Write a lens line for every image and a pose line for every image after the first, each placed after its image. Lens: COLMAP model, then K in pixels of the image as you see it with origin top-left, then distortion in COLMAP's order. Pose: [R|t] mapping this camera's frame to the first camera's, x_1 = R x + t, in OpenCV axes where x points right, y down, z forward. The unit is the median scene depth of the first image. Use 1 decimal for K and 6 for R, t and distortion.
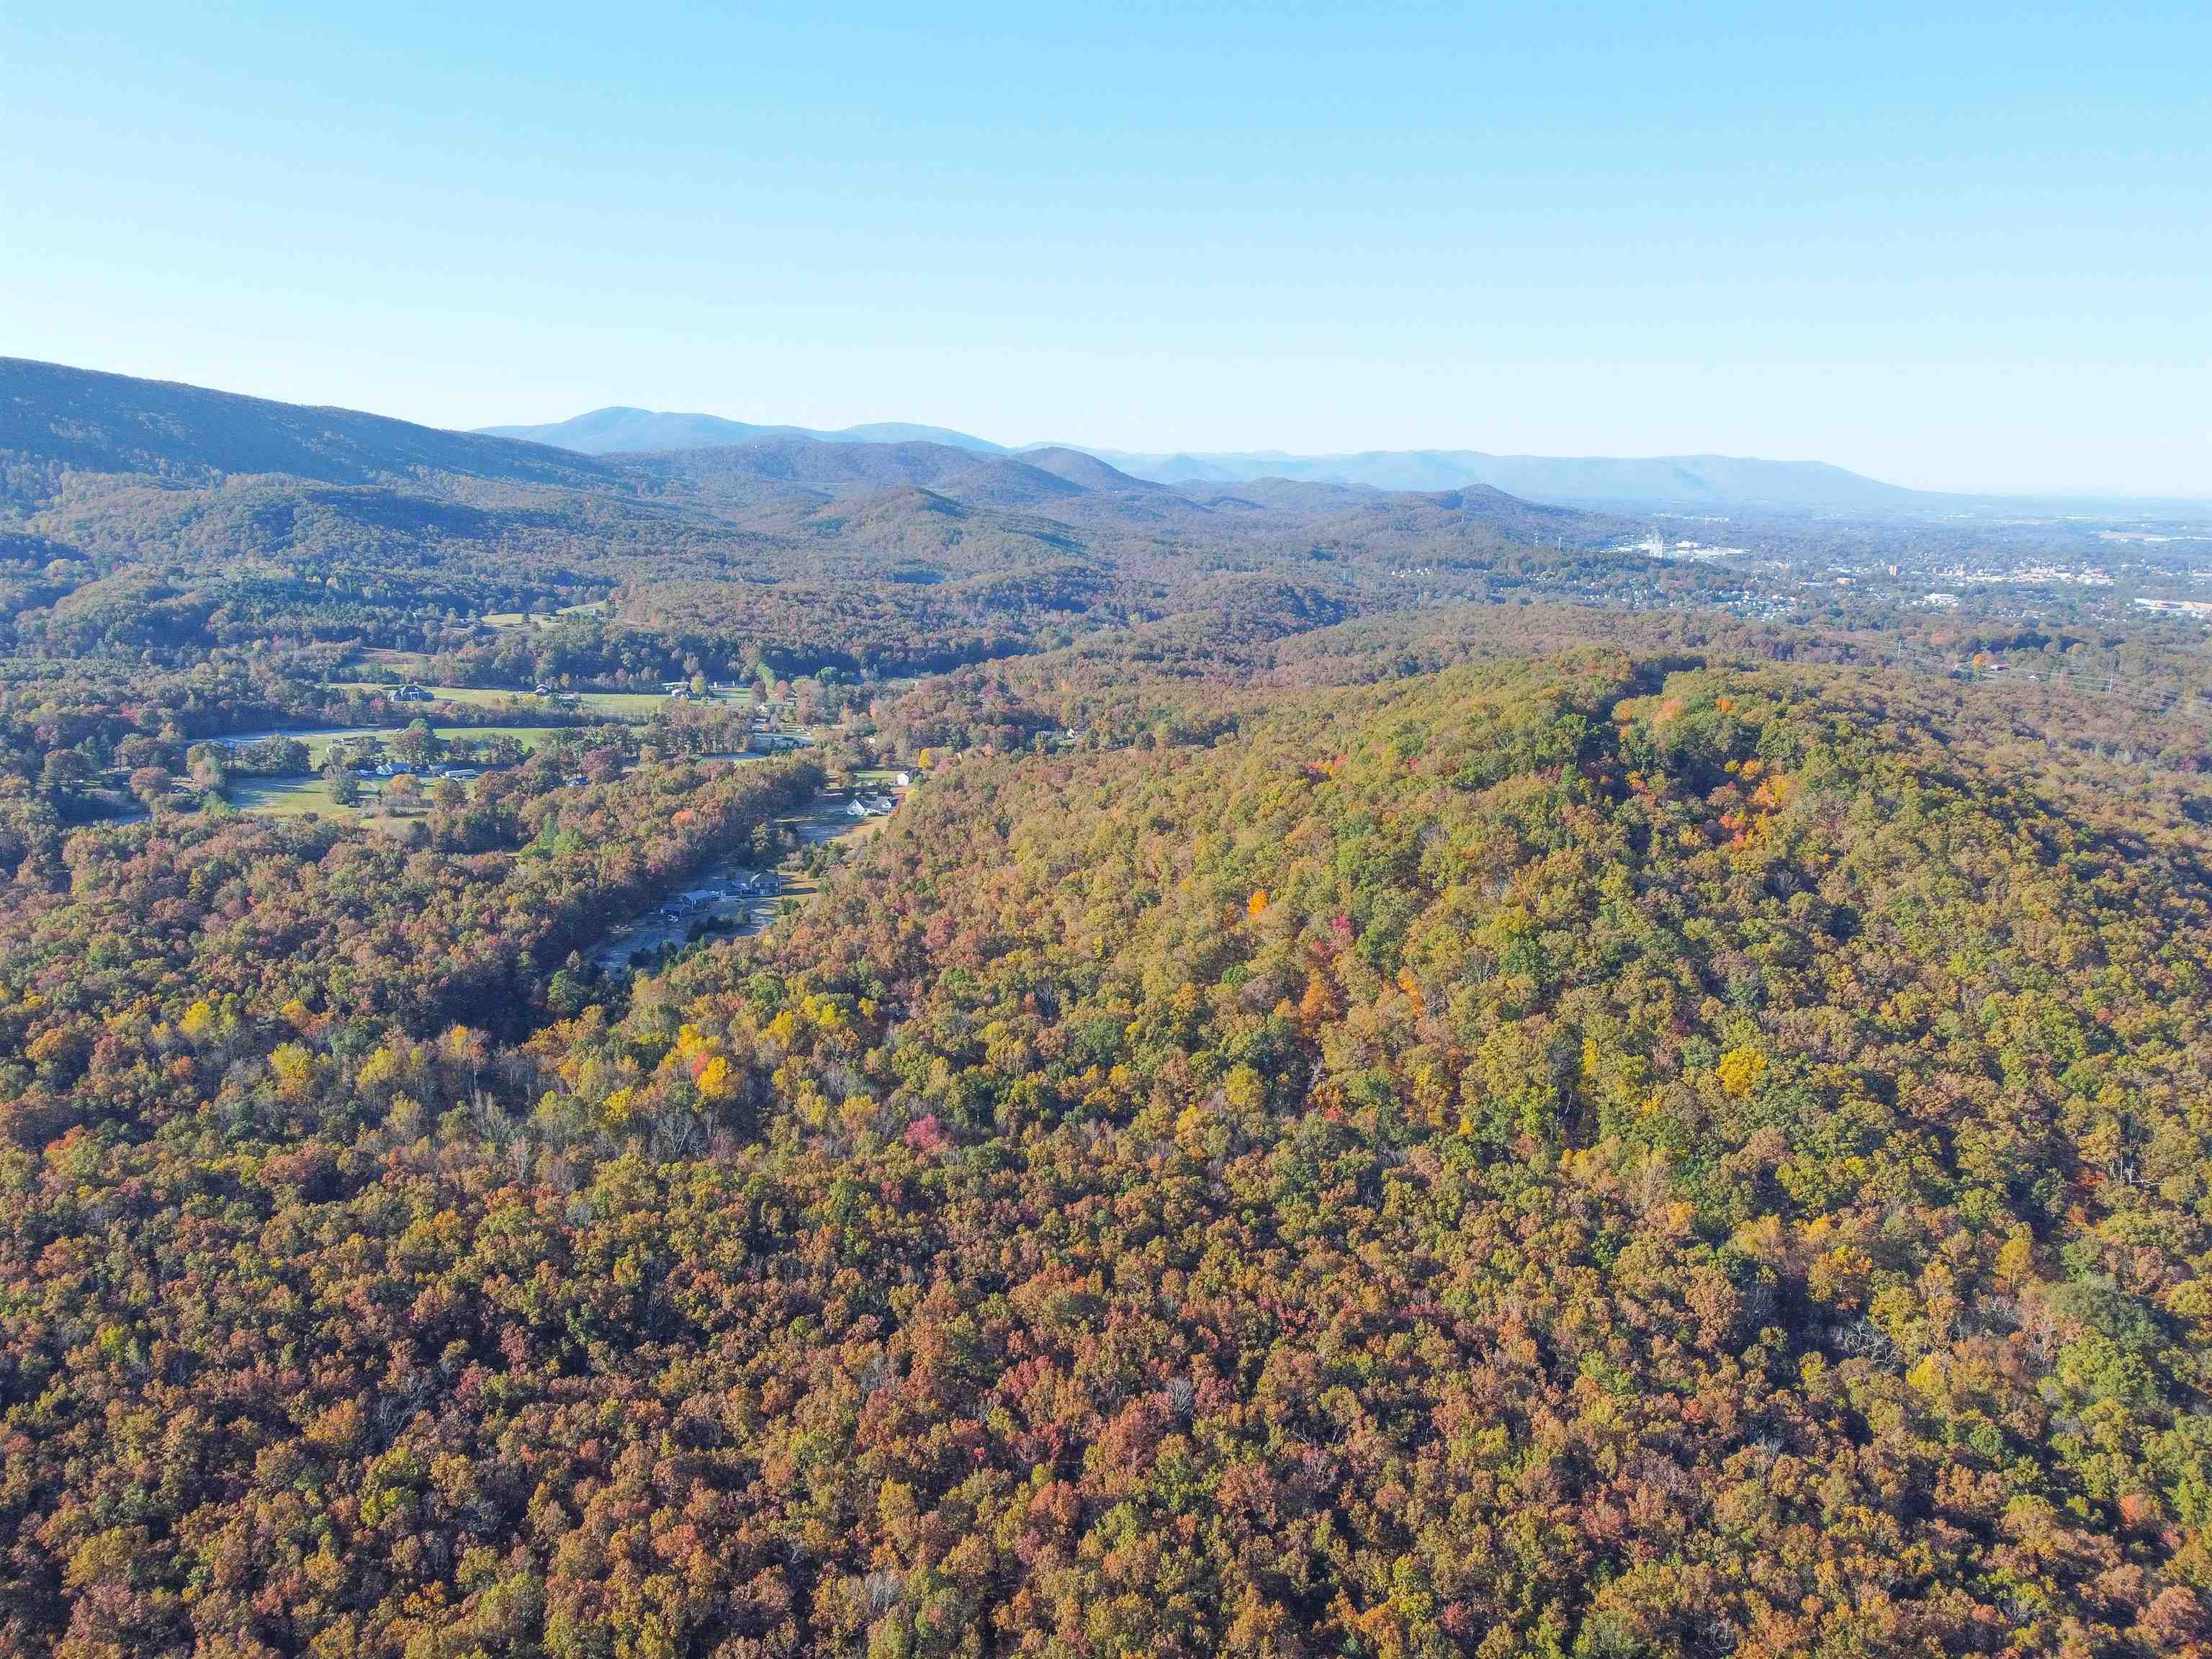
lens RADIAL K [[1668.1, 0, 1106.8], [0, 1668.1, 840.9], [0, 0, 1]] dist [-0.002834, -0.001686]
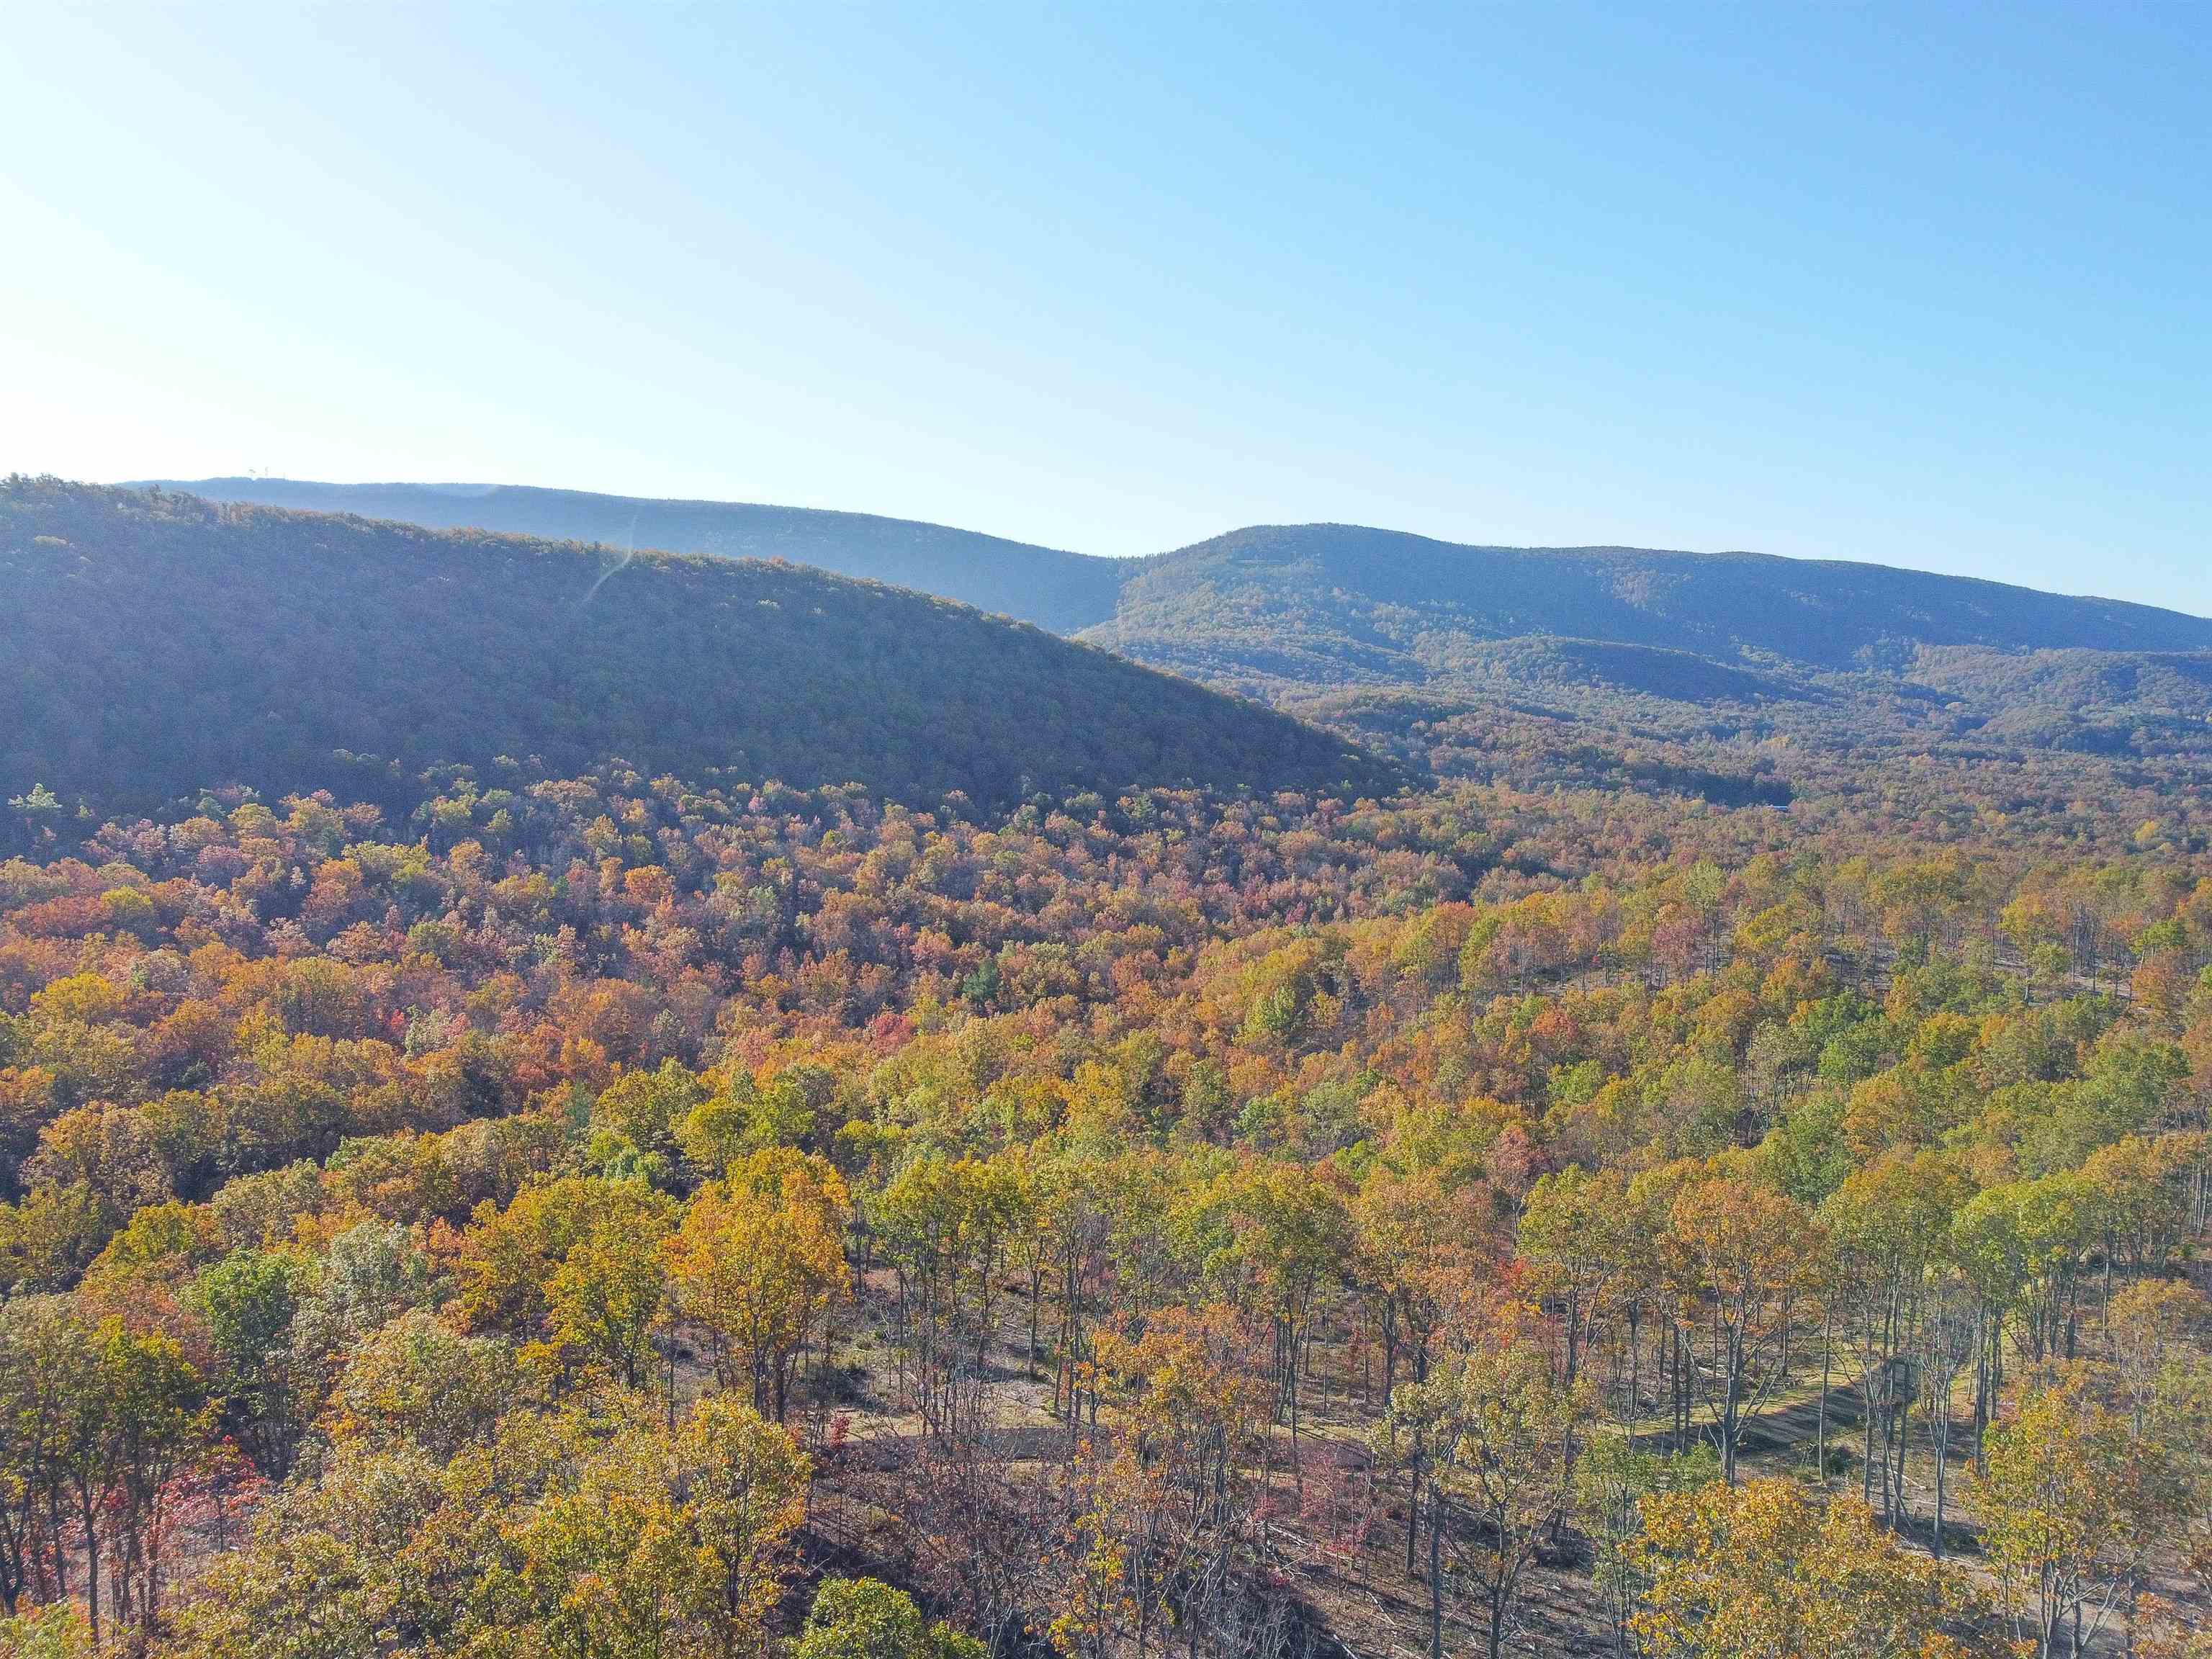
lens RADIAL K [[1668.1, 0, 1106.8], [0, 1668.1, 840.9], [0, 0, 1]] dist [-0.002834, -0.001686]
pose [[0.620707, 0.078904, -0.780062, -0.021785], [-0.173256, 0.984131, -0.038317, 0.086883], [0.764660, 0.158934, 0.624528, -0.250535]]
